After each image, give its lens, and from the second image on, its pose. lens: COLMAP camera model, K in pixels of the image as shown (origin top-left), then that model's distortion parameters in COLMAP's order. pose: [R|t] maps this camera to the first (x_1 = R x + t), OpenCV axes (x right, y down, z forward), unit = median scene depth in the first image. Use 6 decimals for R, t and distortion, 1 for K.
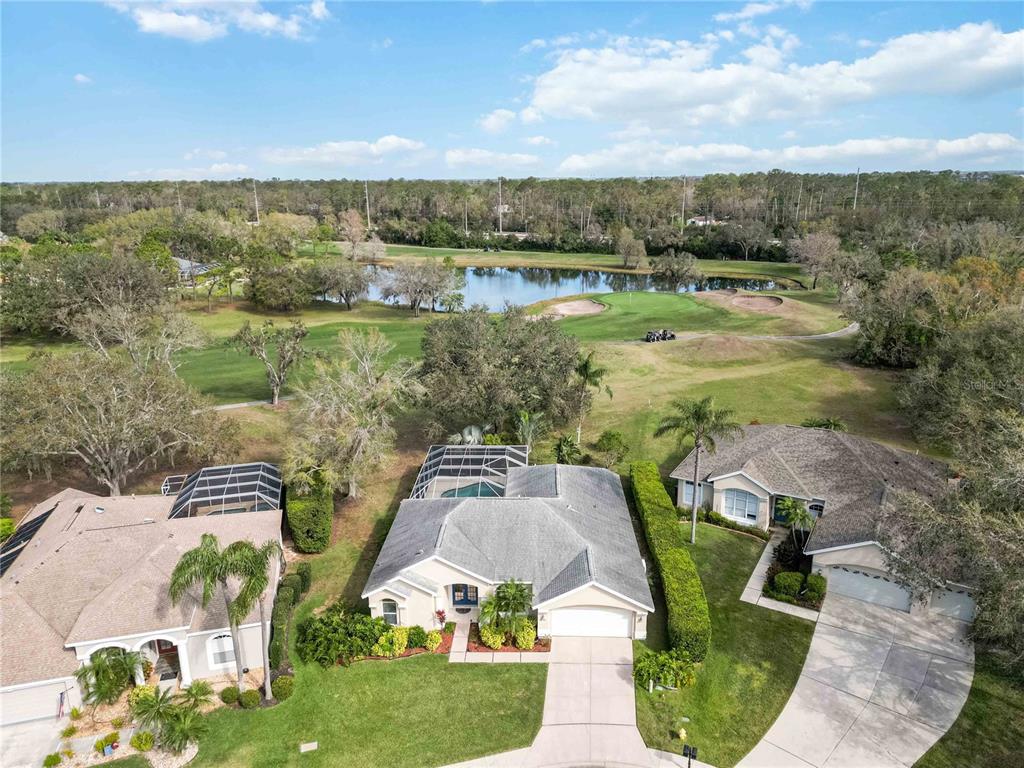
lens RADIAL K [[714.1, 0, 510.6], [0, 714.1, 384.8], [0, 0, 1]] dist [0.069186, -0.062932]
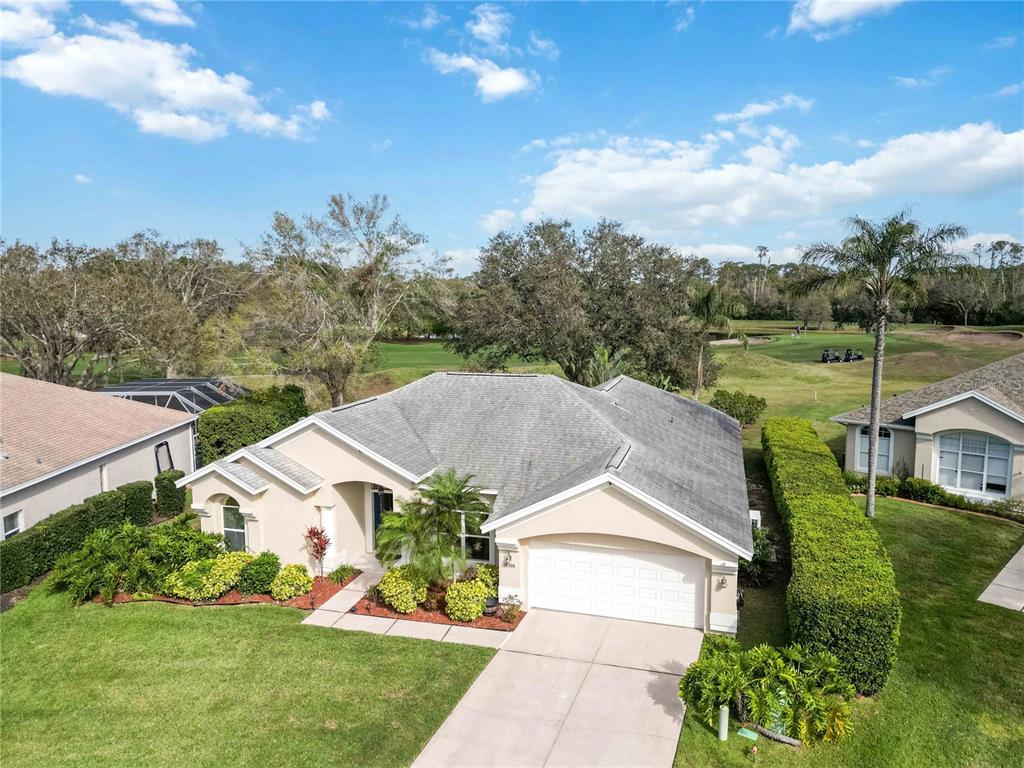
lens RADIAL K [[714.1, 0, 510.7], [0, 714.1, 385.6], [0, 0, 1]] dist [0.069186, -0.062932]
pose [[0.969463, 0.035938, -0.242591, 0.152168], [-0.072938, 0.986694, -0.145312, 0.270982], [0.234141, 0.158568, 0.959184, 0.513814]]
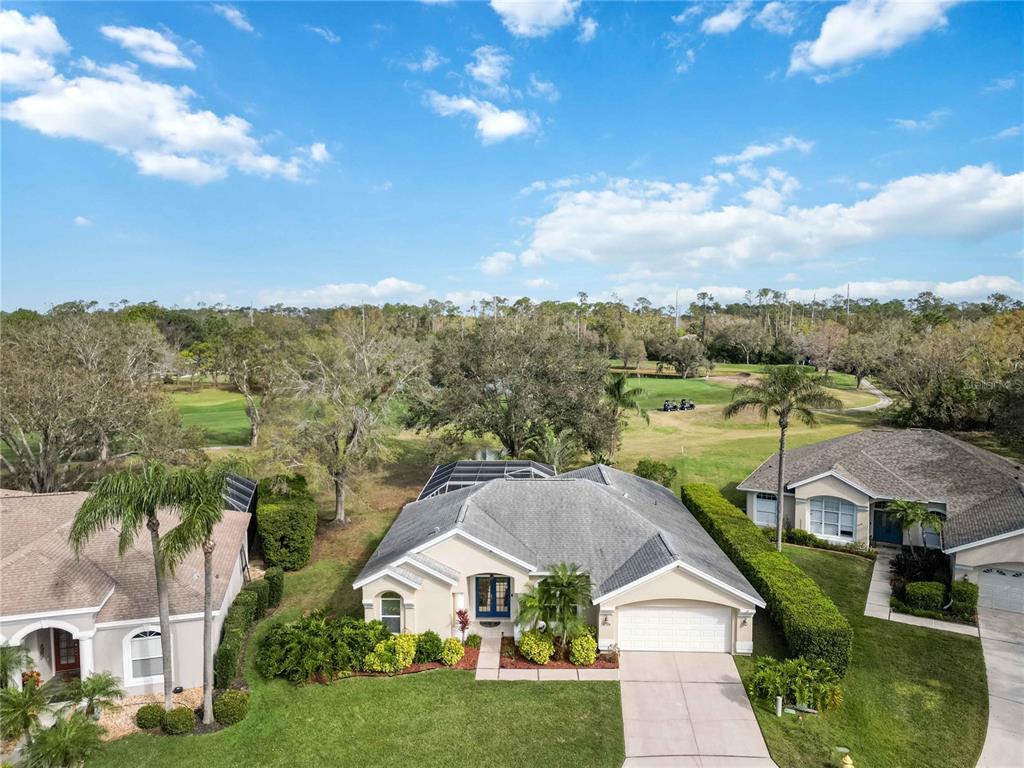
lens RADIAL K [[714.1, 0, 509.8], [0, 714.1, 379.2], [0, 0, 1]] dist [0.069186, -0.062932]
pose [[0.999872, 0.007122, 0.014346, -0.060788], [-0.004141, 0.980195, -0.197991, 0.224515], [-0.015472, 0.197906, 0.980099, 0.248259]]
